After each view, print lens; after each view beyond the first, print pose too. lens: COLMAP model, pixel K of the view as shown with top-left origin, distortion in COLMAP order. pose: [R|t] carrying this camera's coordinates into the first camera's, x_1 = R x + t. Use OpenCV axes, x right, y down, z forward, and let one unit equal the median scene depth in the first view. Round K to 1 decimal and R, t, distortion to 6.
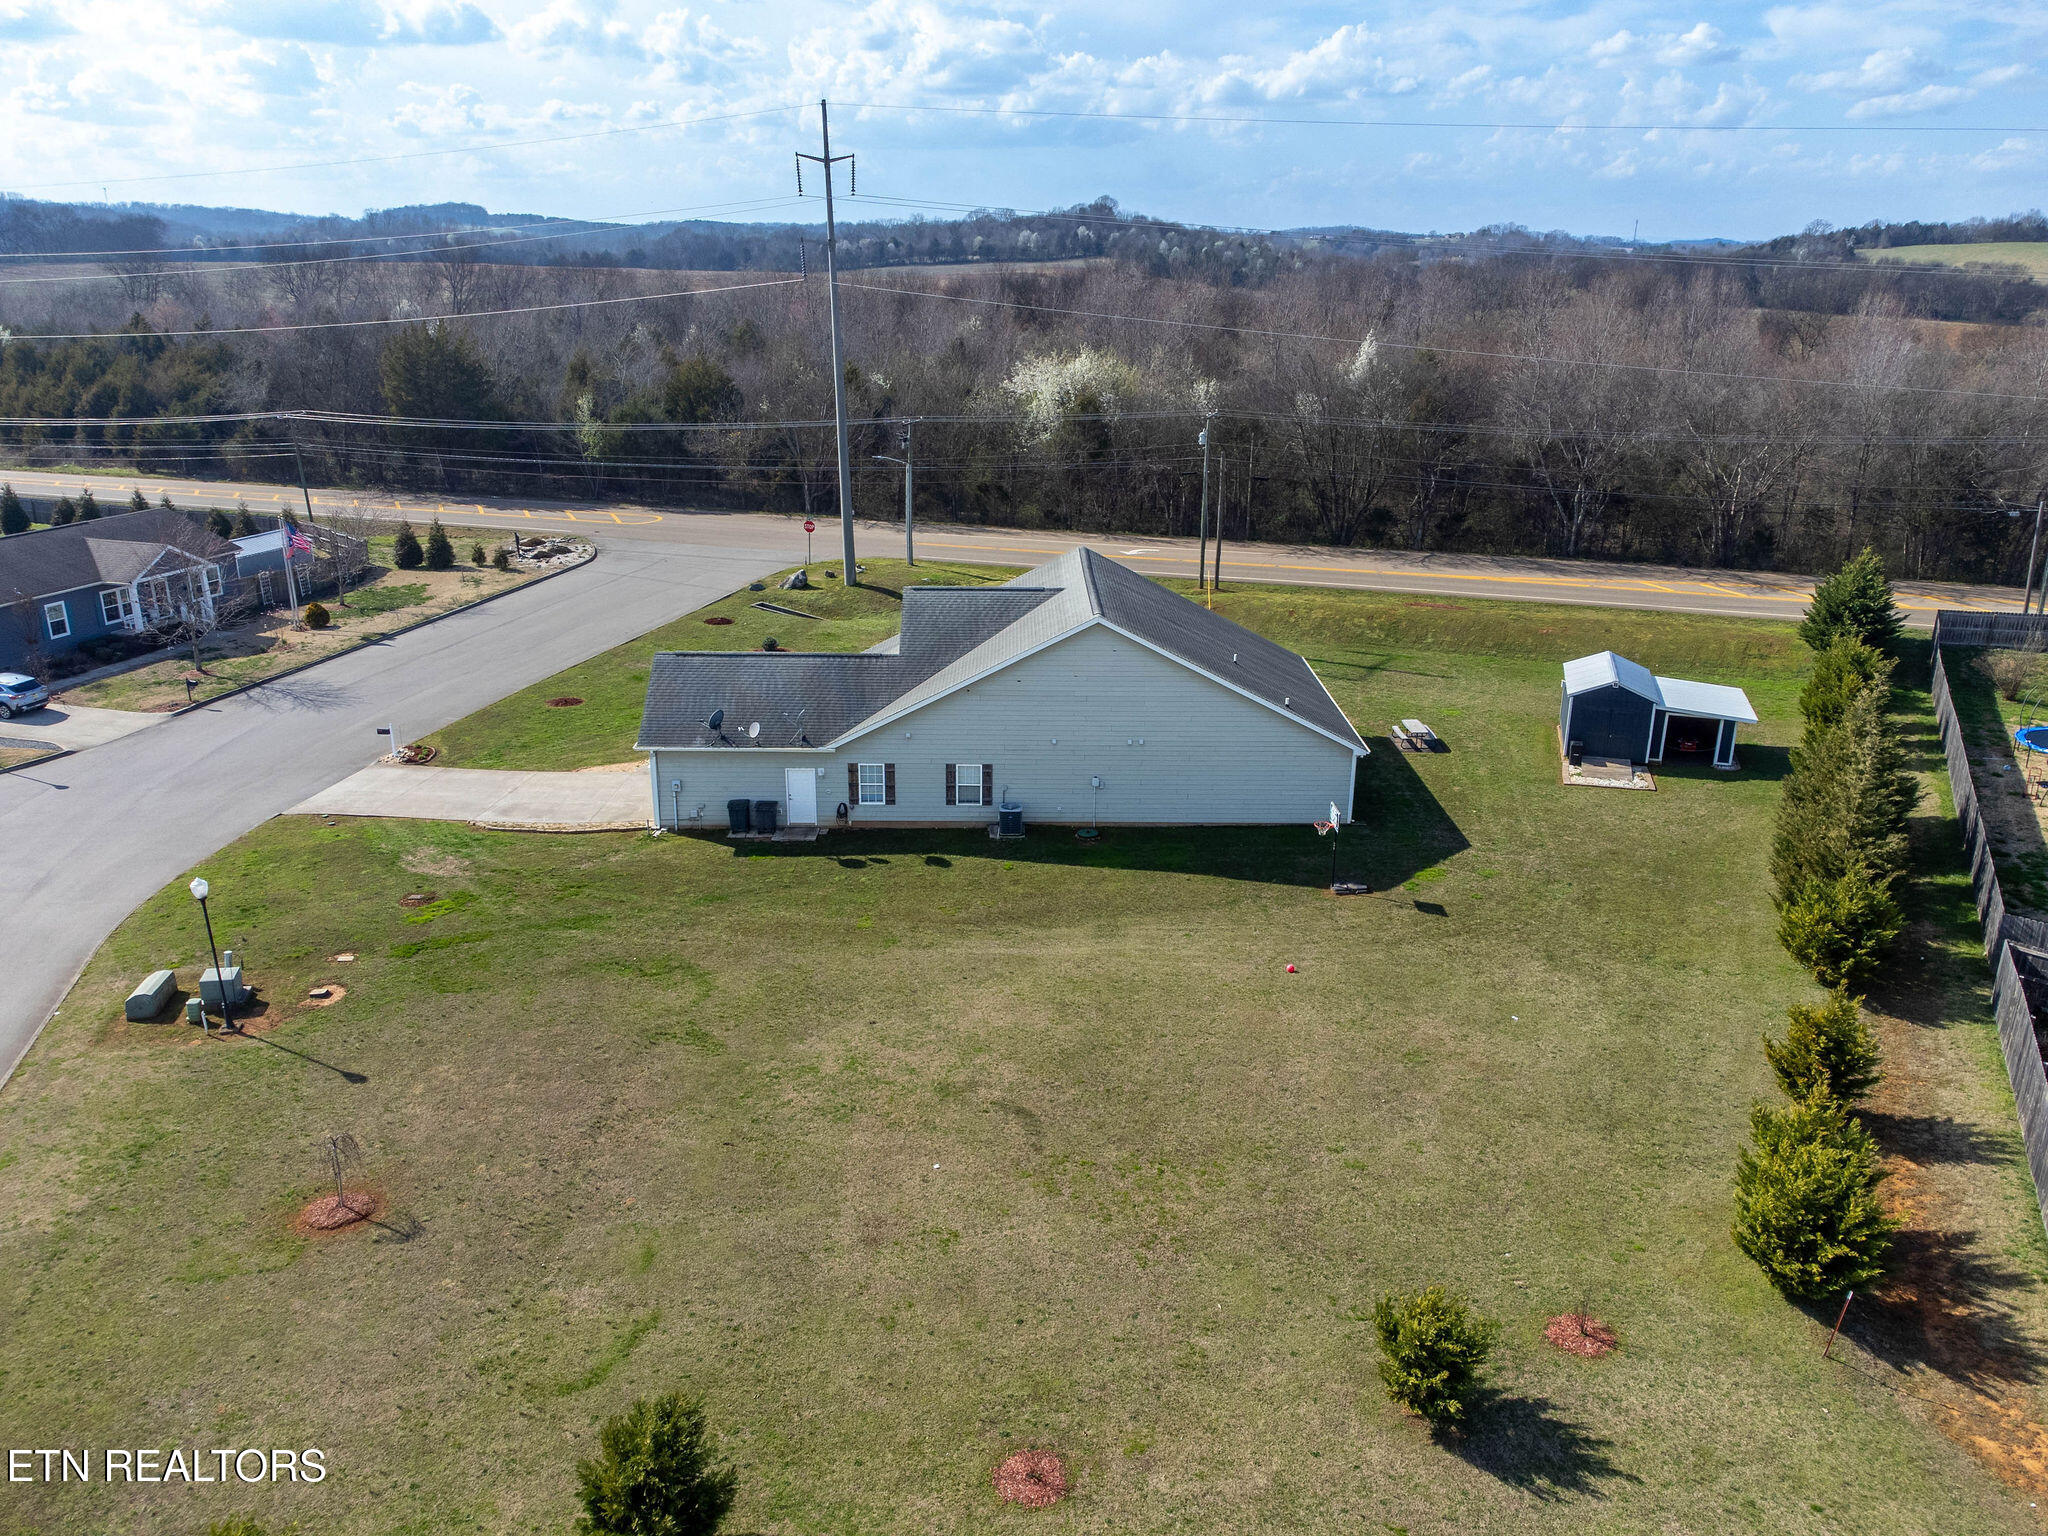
lens RADIAL K [[1529.5, 0, 1024.0], [0, 1529.5, 768.0], [0, 0, 1]] dist [0.011019, -0.001332]
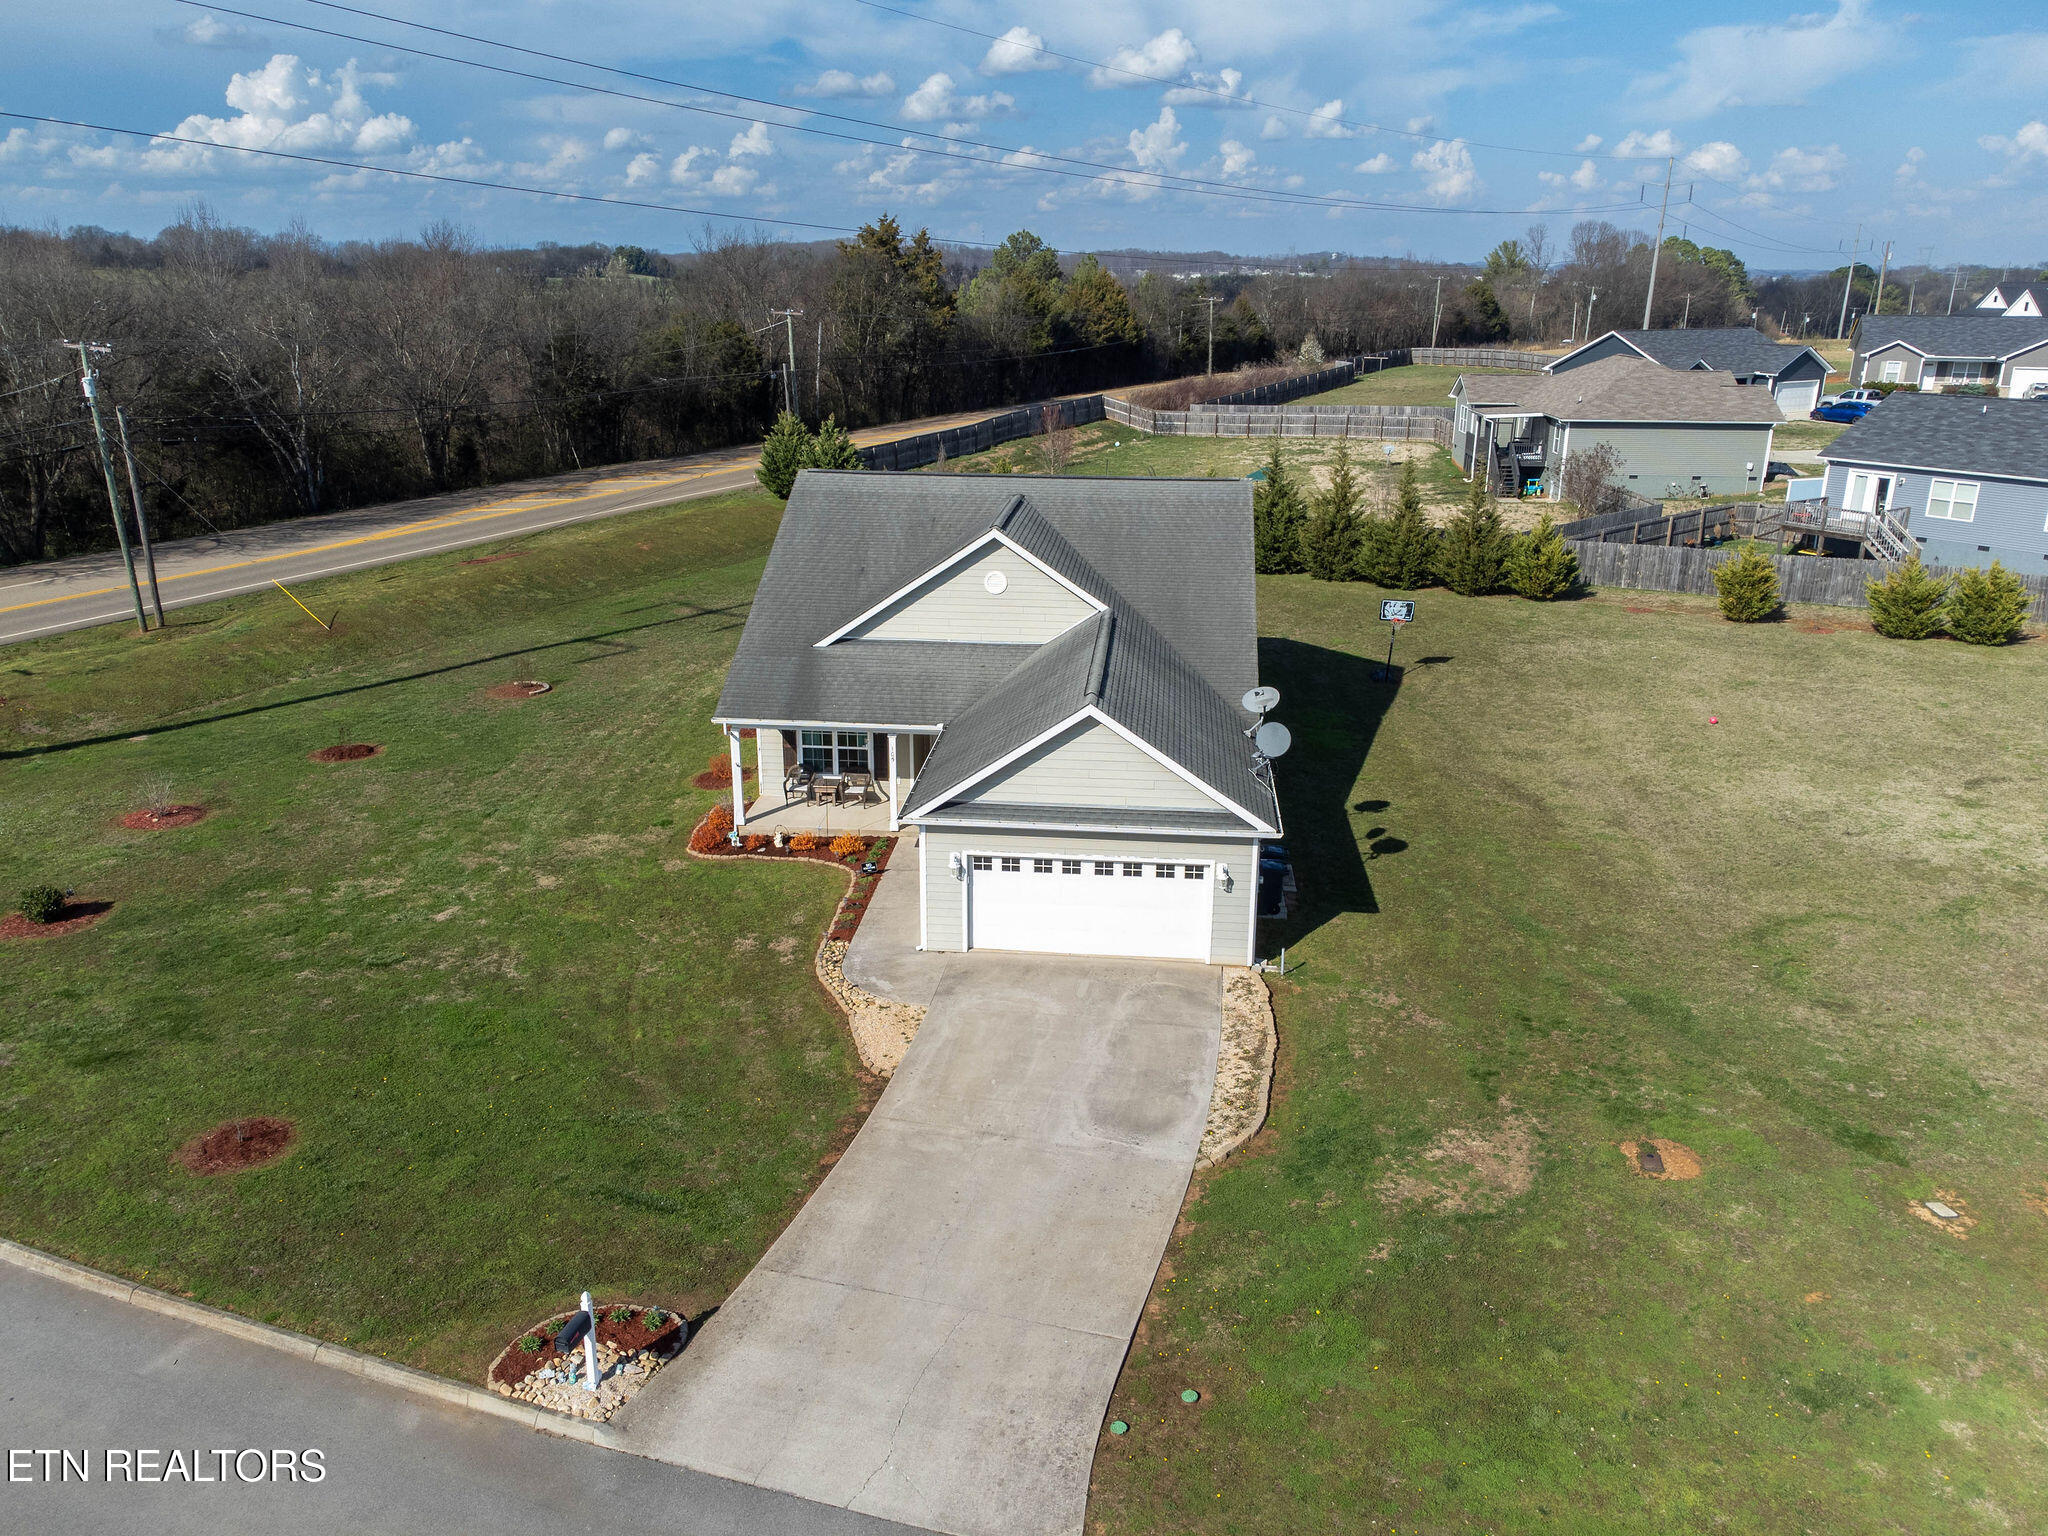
lens RADIAL K [[1519.6, 0, 1026.6], [0, 1519.6, 766.5], [0, 0, 1]] dist [0.022663, 0.009030]
pose [[0.103215, -0.315321, 0.943355, -0.761864], [0.312694, 0.910622, 0.270167, -0.209951], [-0.944229, 0.267096, 0.192589, 0.953922]]
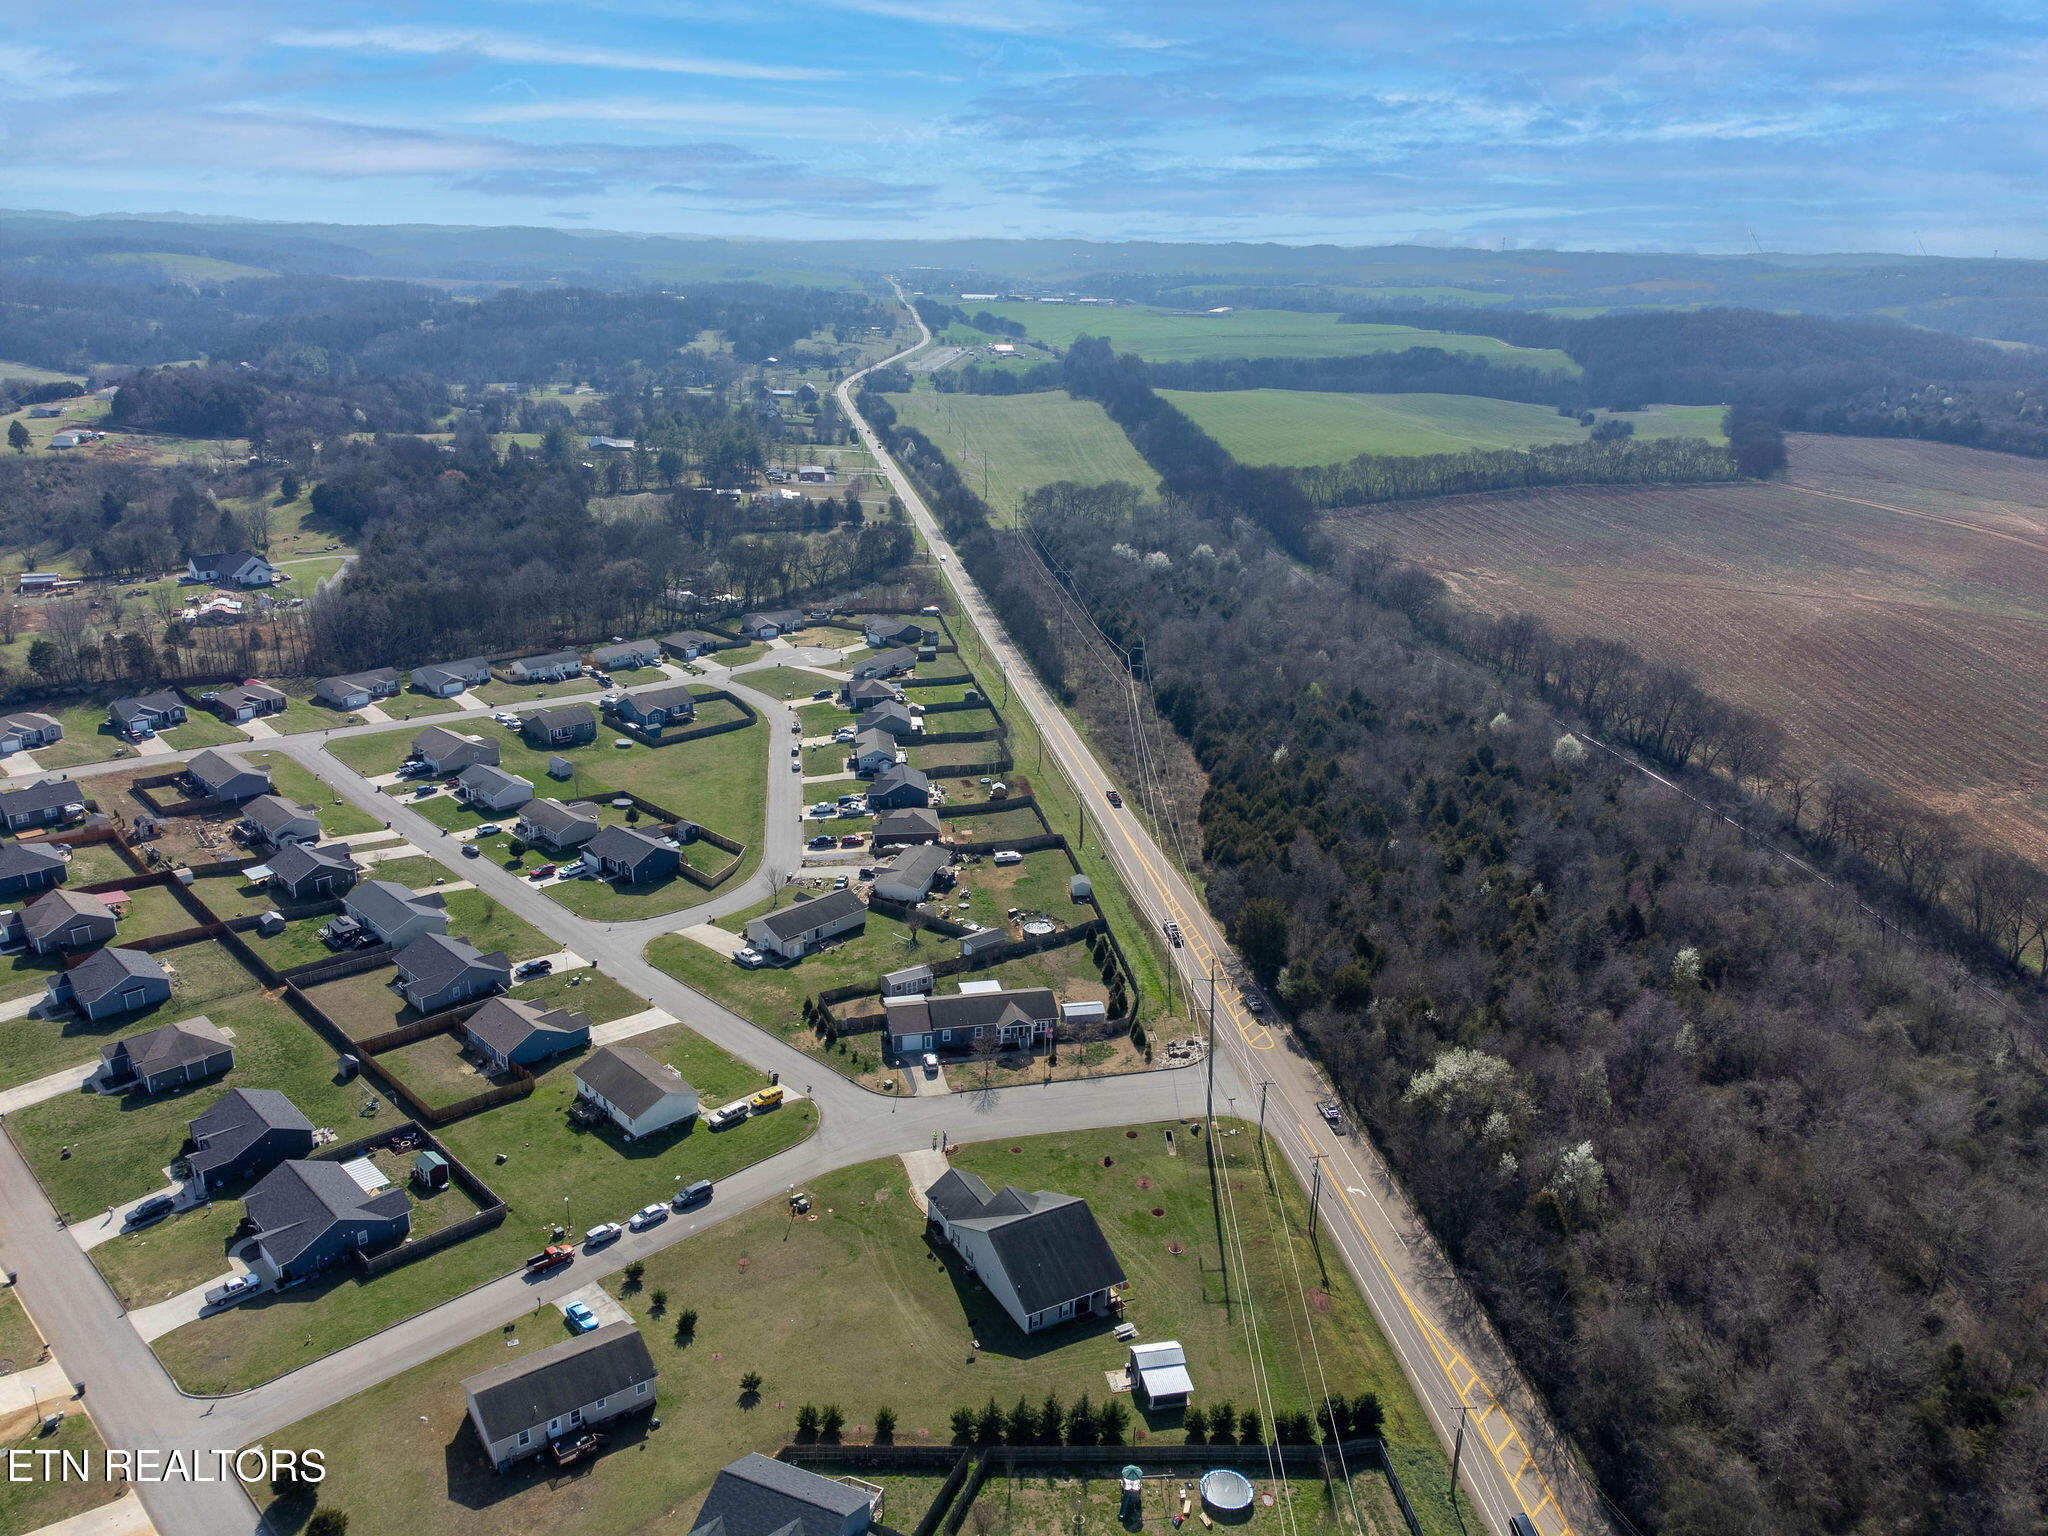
lens RADIAL K [[1513.7, 0, 1011.3], [0, 1513.7, 772.6], [0, 0, 1]] dist [0.008920, 0.002333]
pose [[0.475663, 0.285467, -0.832017, 2.436068], [-0.288839, 0.944116, 0.158800, -1.518559], [0.830853, 0.164784, 0.531535, -0.840884]]
